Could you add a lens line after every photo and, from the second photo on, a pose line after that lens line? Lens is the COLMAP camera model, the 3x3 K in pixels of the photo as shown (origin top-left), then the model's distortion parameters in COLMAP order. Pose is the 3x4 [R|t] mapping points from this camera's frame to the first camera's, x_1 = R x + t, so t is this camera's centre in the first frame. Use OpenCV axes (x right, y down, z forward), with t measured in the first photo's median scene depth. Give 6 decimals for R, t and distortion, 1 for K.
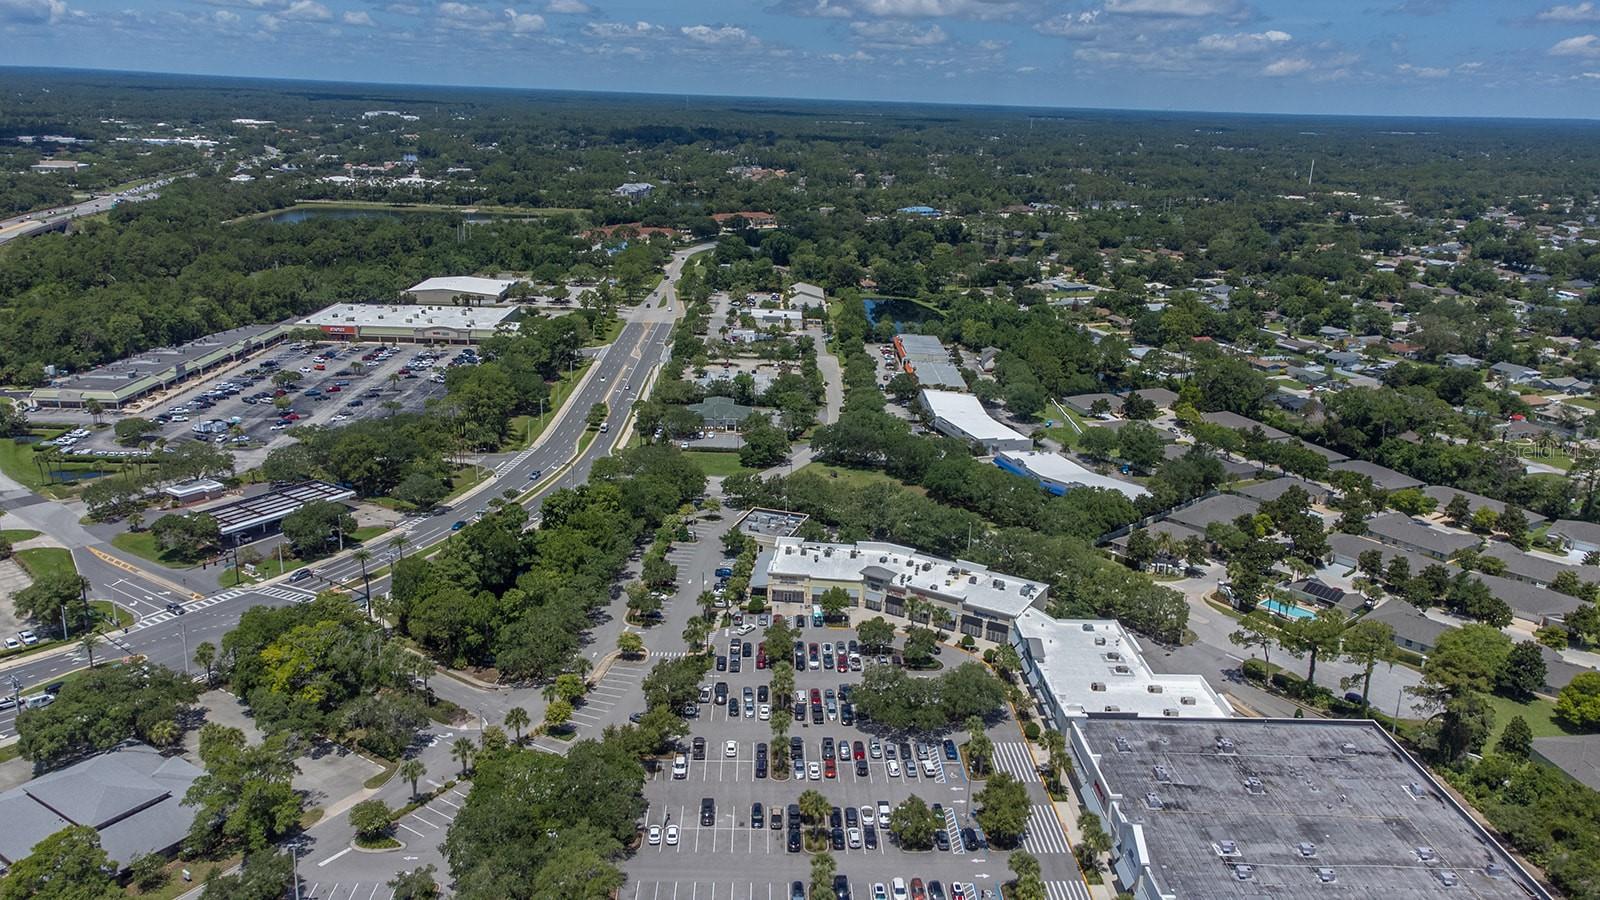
lens RADIAL K [[1184.8, 0, 805.9], [0, 1184.8, 457.5], [0, 0, 1]] dist [0.034232, 0.035945]
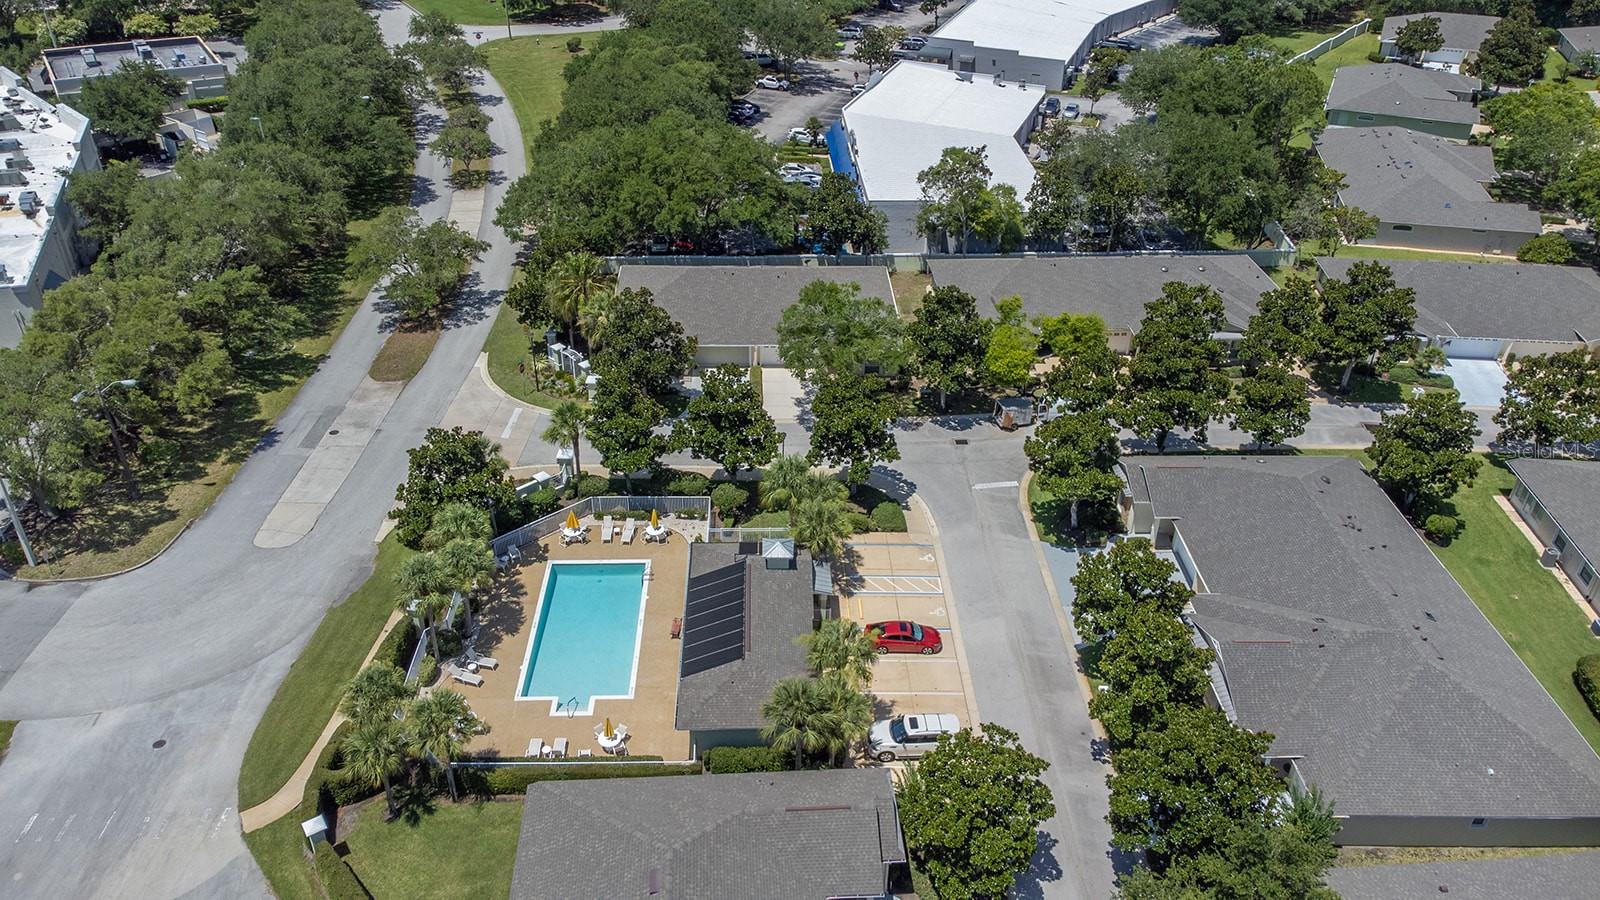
lens RADIAL K [[1184.8, 0, 801.8], [0, 1184.8, 449.2], [0, 0, 1]] dist [0.034232, 0.035945]
pose [[0.768466, 0.328144, -0.549346, 0.456281], [-0.183617, 0.935478, 0.301937, 0.003150], [0.612980, -0.131160, 0.779136, 0.664120]]
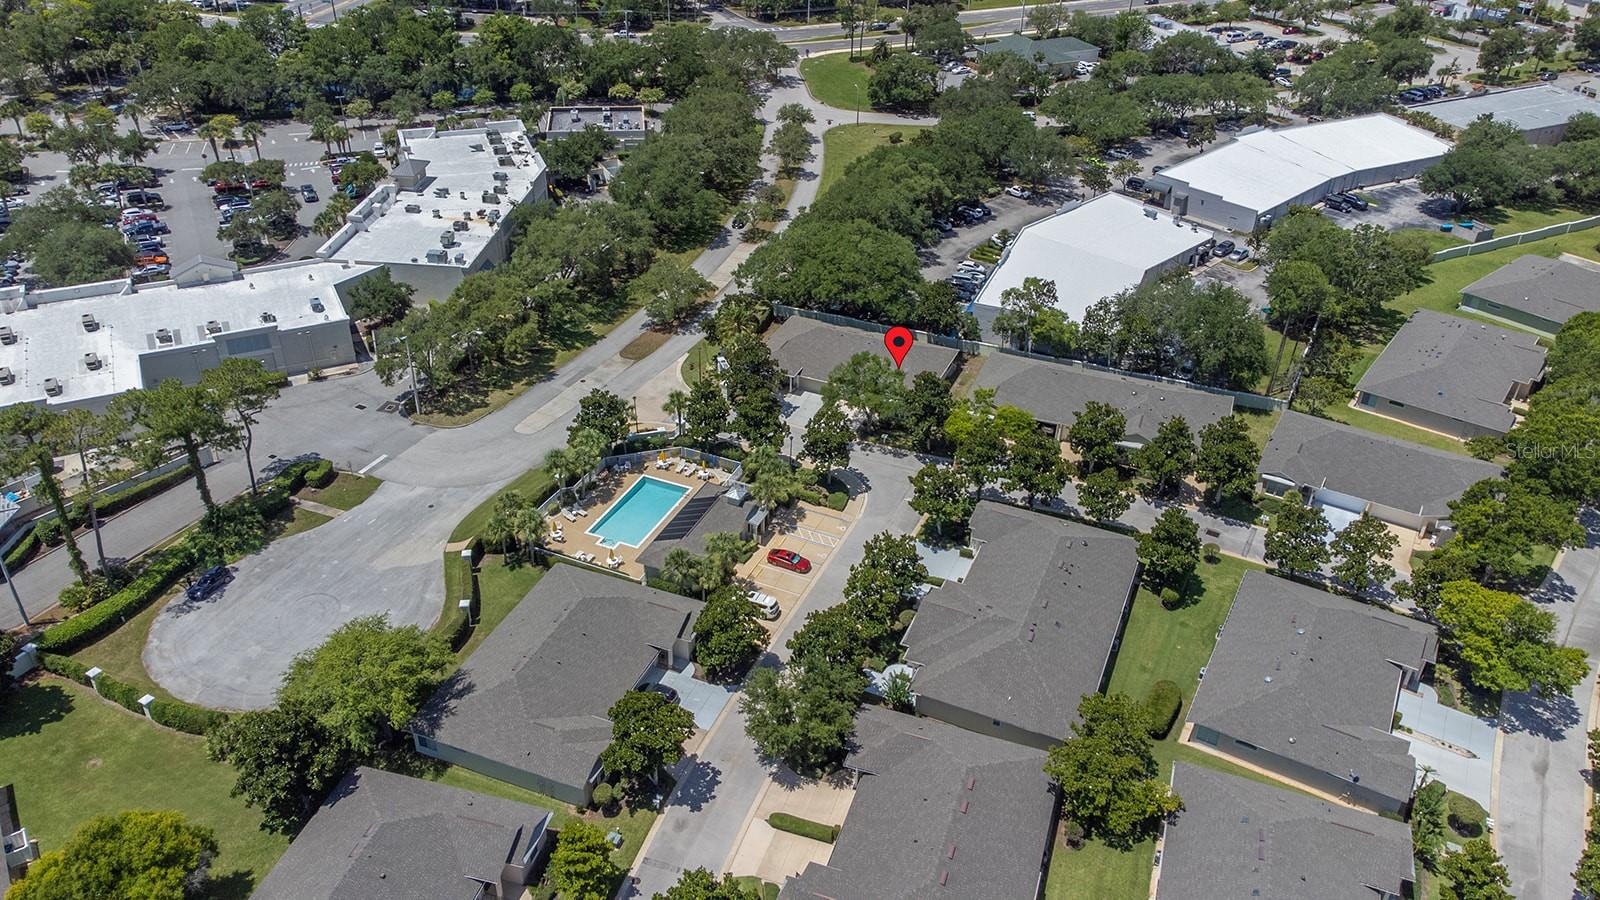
lens RADIAL K [[1184.8, 0, 816.8], [0, 1184.8, 448.0], [0, 0, 1]] dist [0.034232, 0.035945]
pose [[0.431321, 0.467021, -0.771915, 0.632863], [-0.280820, 0.882587, 0.377067, -0.075815], [0.857381, 0.054132, 0.511827, 0.651228]]
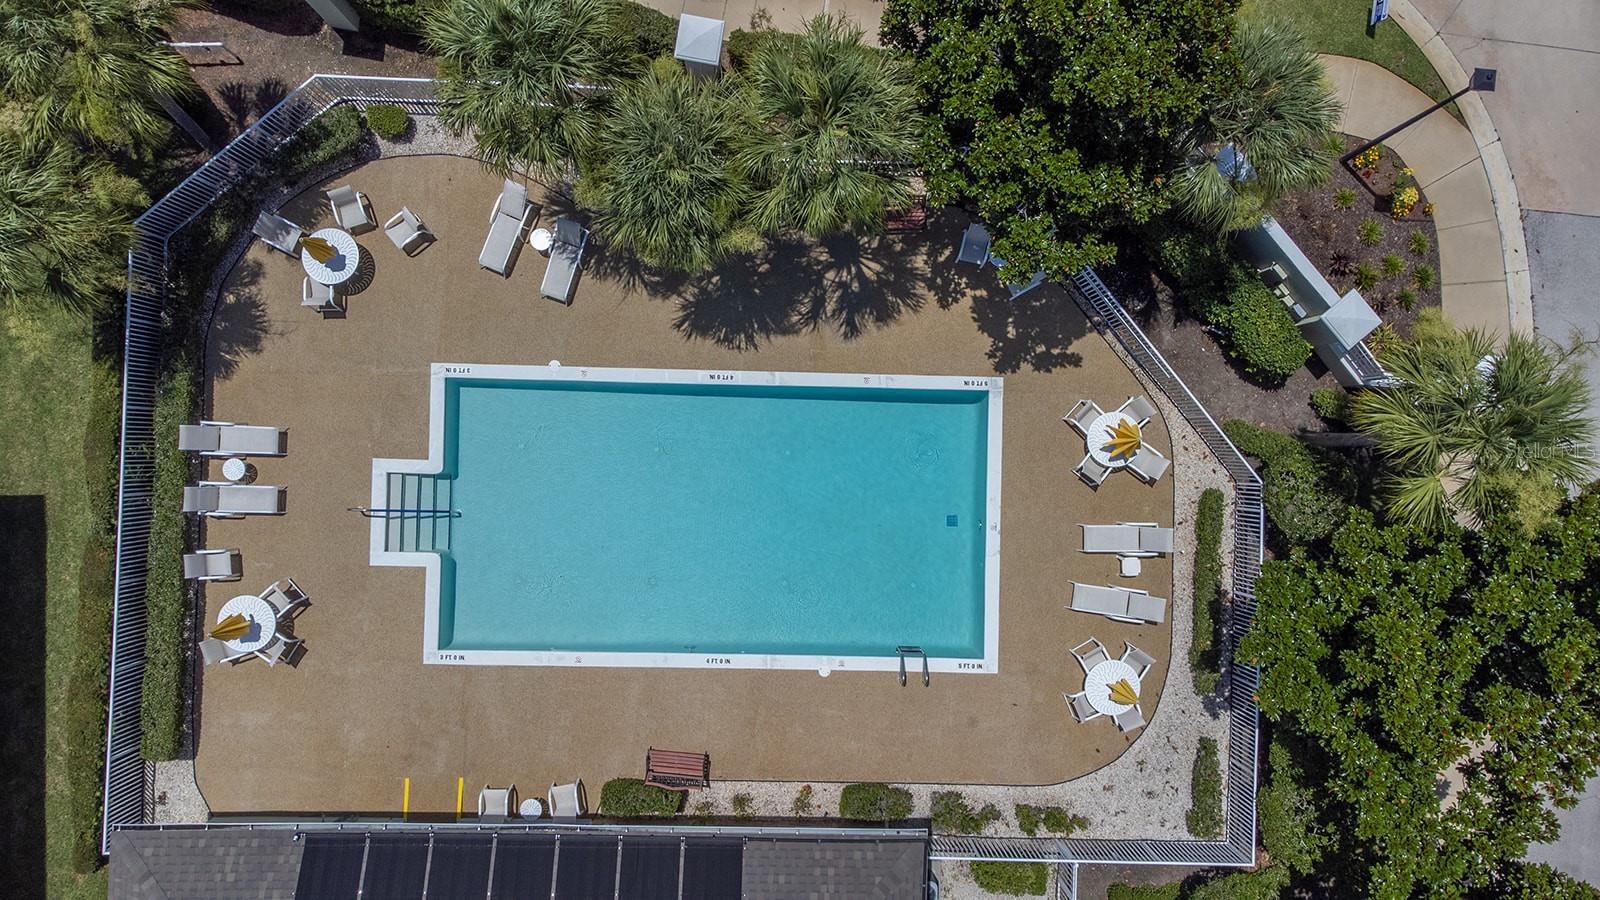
lens RADIAL K [[1184.8, 0, 794.0], [0, 1184.8, 445.5], [0, 0, 1]] dist [0.034232, 0.035945]
pose [[-0.680175, 0.731084, -0.053649, 0.321173], [-0.264700, -0.176701, 0.948004, 0.028558], [0.683590, 0.659010, 0.313705, 0.775009]]
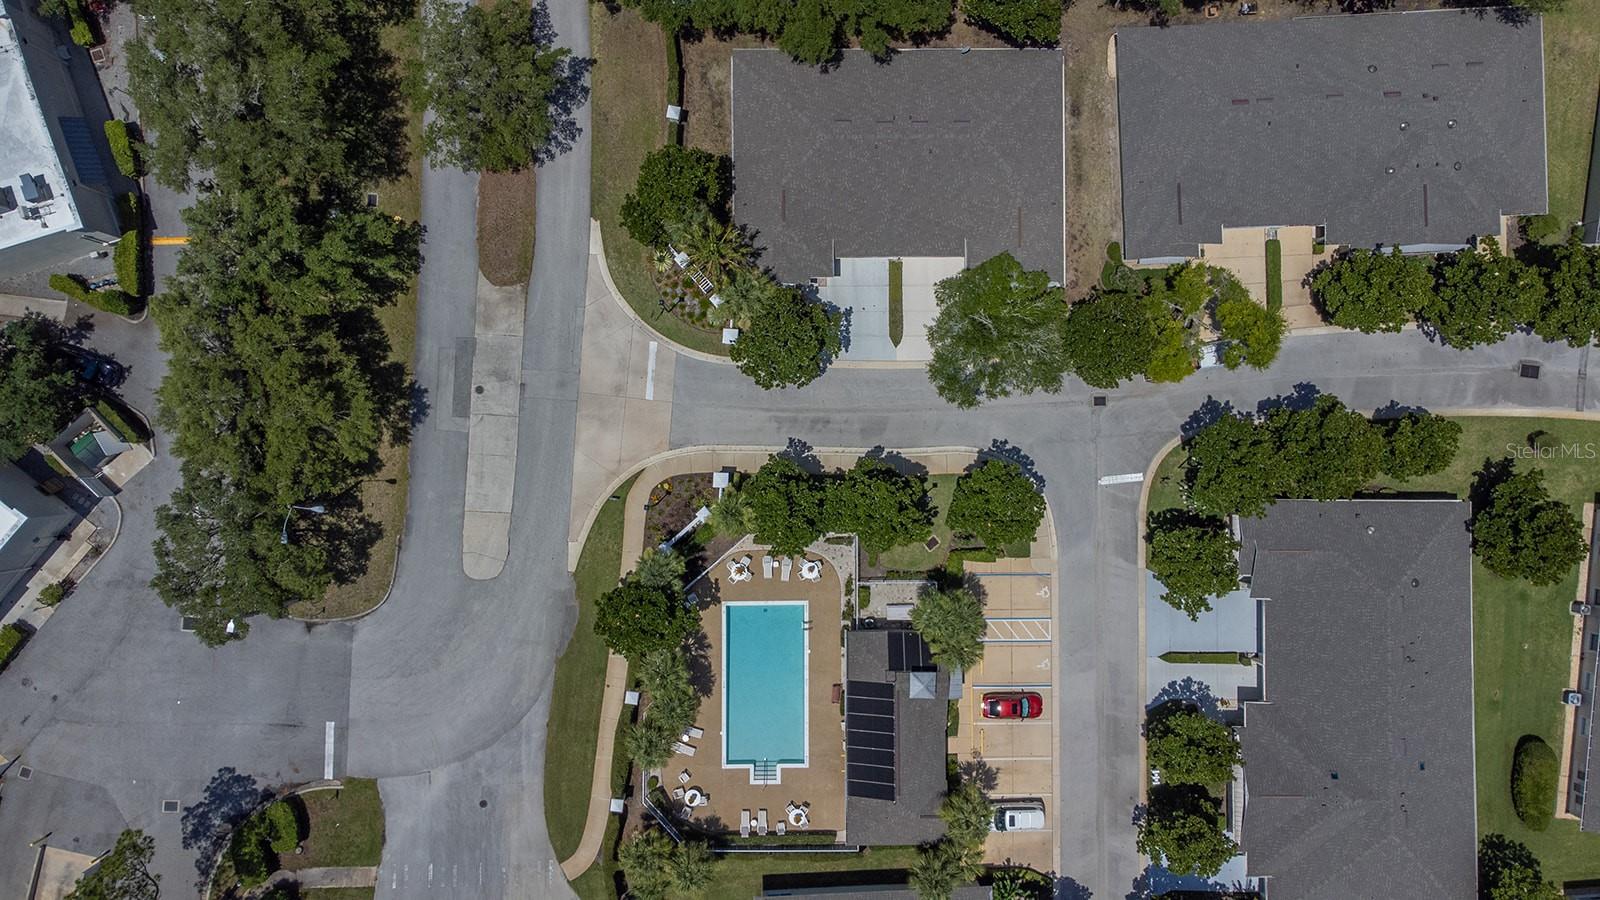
lens RADIAL K [[1184.8, 0, 805.5], [0, 1184.8, 454.6], [0, 0, 1]] dist [0.034232, 0.035945]
pose [[0.749056, 0.662380, -0.012999, 0.300400], [-0.199765, 0.244526, 0.948842, -0.161094], [0.631672, -0.708139, 0.315484, 0.757600]]
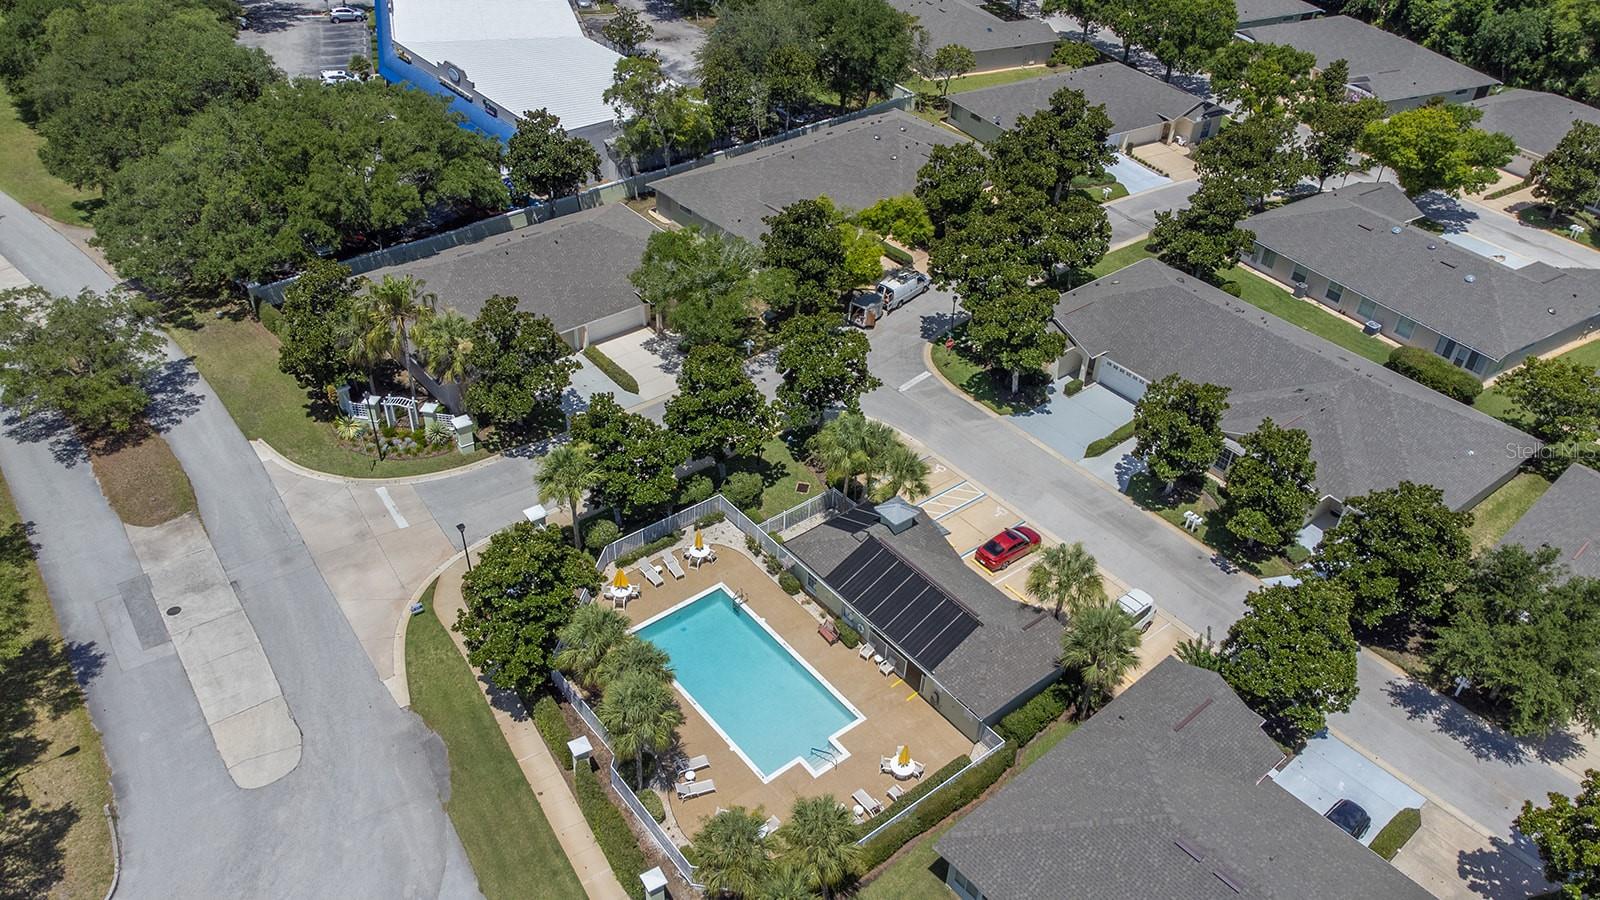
lens RADIAL K [[1184.8, 0, 799.0], [0, 1184.8, 453.4], [0, 0, 1]] dist [0.034232, 0.035945]
pose [[0.998981, 0.033149, -0.030641, 0.337203], [-0.020848, 0.940851, 0.338179, 0.007765], [0.040039, -0.337195, 0.940583, 0.639461]]
